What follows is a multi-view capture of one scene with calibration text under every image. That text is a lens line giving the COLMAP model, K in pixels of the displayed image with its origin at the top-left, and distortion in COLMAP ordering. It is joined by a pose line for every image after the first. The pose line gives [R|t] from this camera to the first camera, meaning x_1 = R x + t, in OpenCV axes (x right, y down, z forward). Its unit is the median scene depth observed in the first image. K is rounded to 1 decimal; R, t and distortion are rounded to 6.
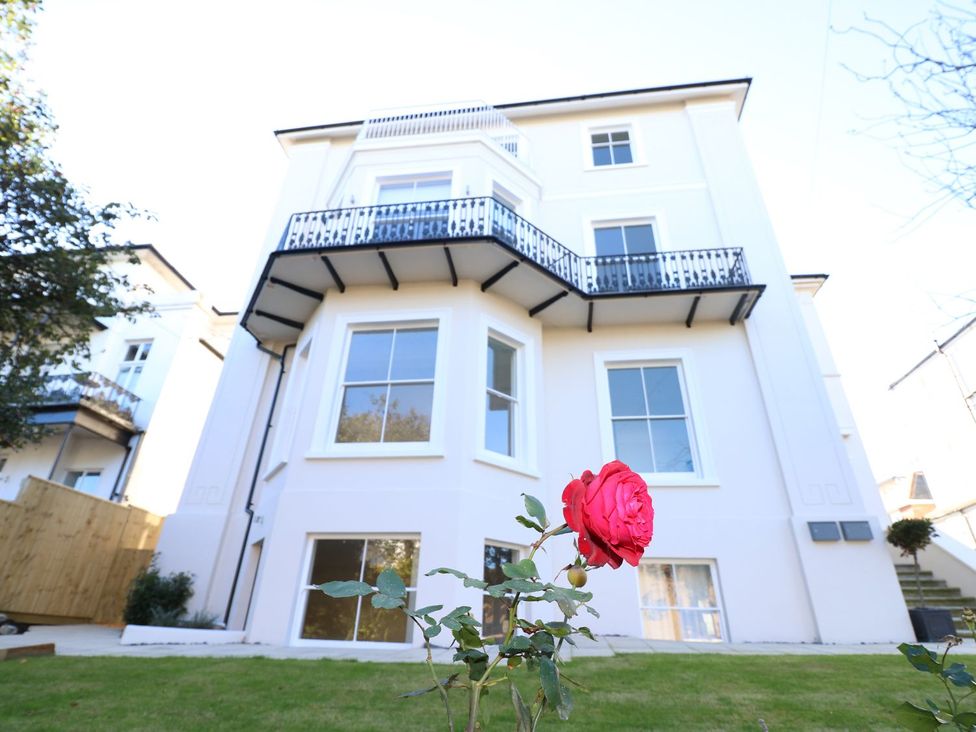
lens RADIAL K [[507.9, 0, 483.0], [0, 507.9, 361.8], [0, 0, 1]] dist [0.000841, -0.015957]
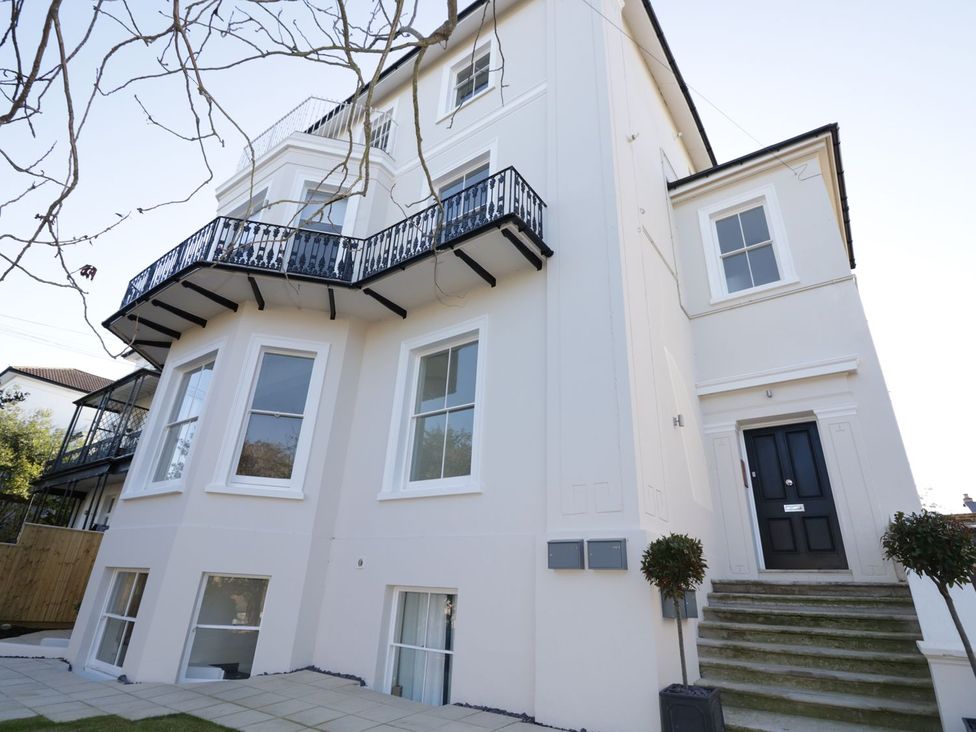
lens RADIAL K [[507.9, 0, 483.0], [0, 507.9, 361.8], [0, 0, 1]] dist [0.000841, -0.015957]
pose [[0.879050, -0.186509, -0.438732, 0.800714], [0.209613, 0.977775, 0.004322, 0.045380], [0.428175, -0.095763, 0.898608, 0.309417]]
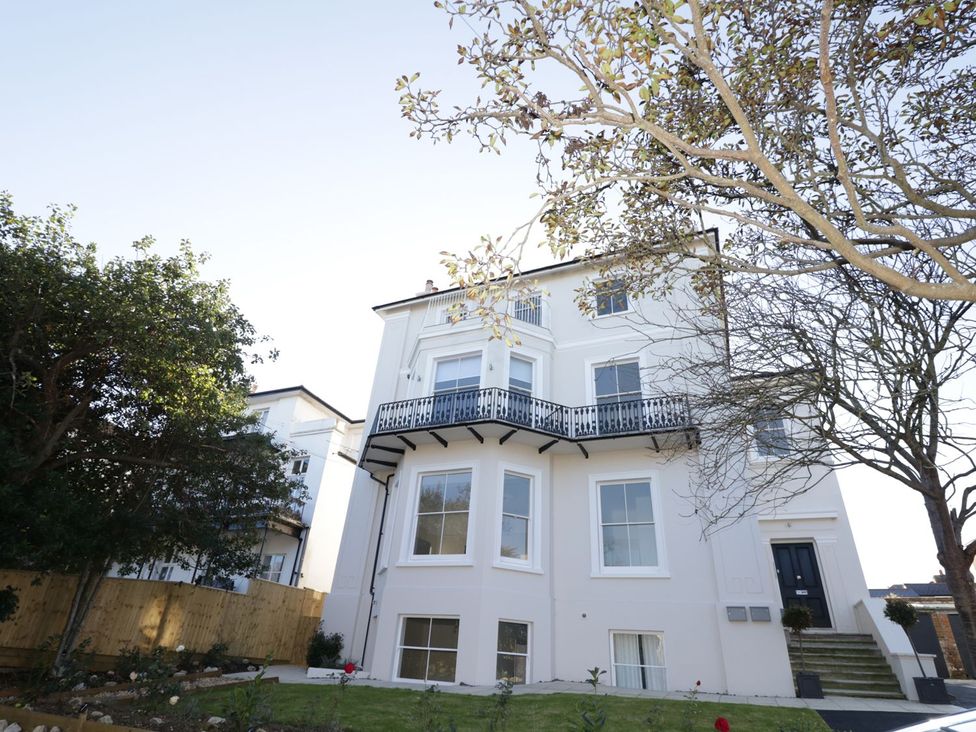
lens RADIAL K [[526.3, 0, 484.7], [0, 526.3, 364.8], [0, 0, 1]] dist [0.002538, -0.017115]
pose [[0.962595, -0.108624, -0.248217, 0.375418], [0.098672, 0.993748, -0.052229, -0.303730], [0.252338, 0.025783, 0.967295, -0.535352]]
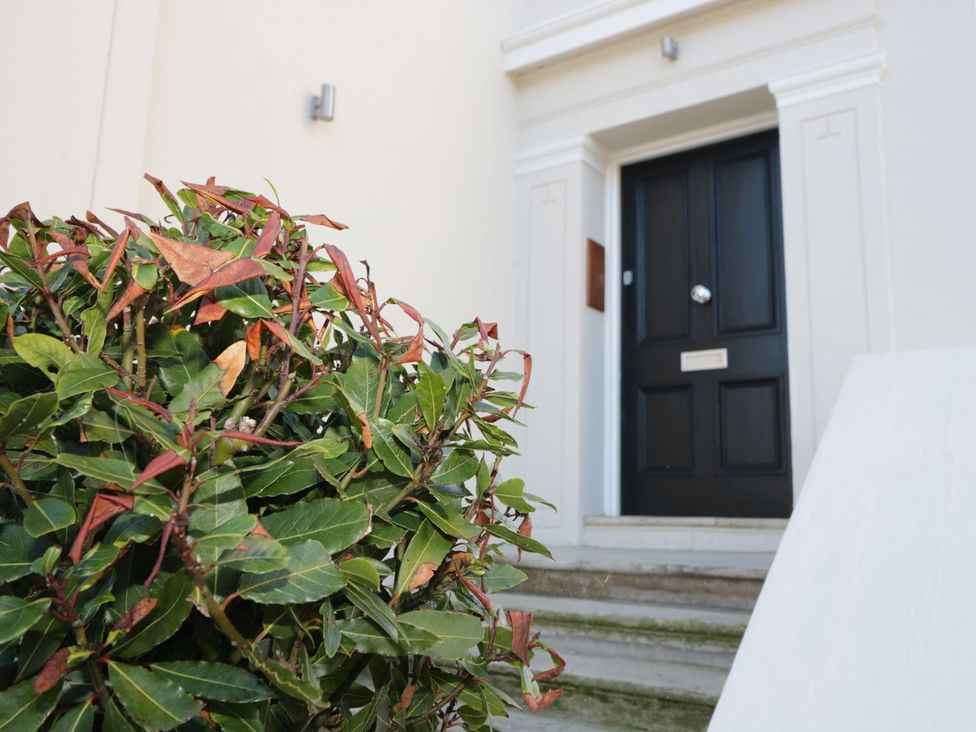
lens RADIAL K [[856.8, 0, 488.0], [0, 856.8, 366.0], [0, 0, 1]] dist [-0.004019, -0.004380]
pose [[0.886420, -0.090089, -0.454031, 0.970838], [0.220854, 0.944343, 0.243804, 0.248655], [0.406796, -0.316387, 0.856981, 0.773726]]
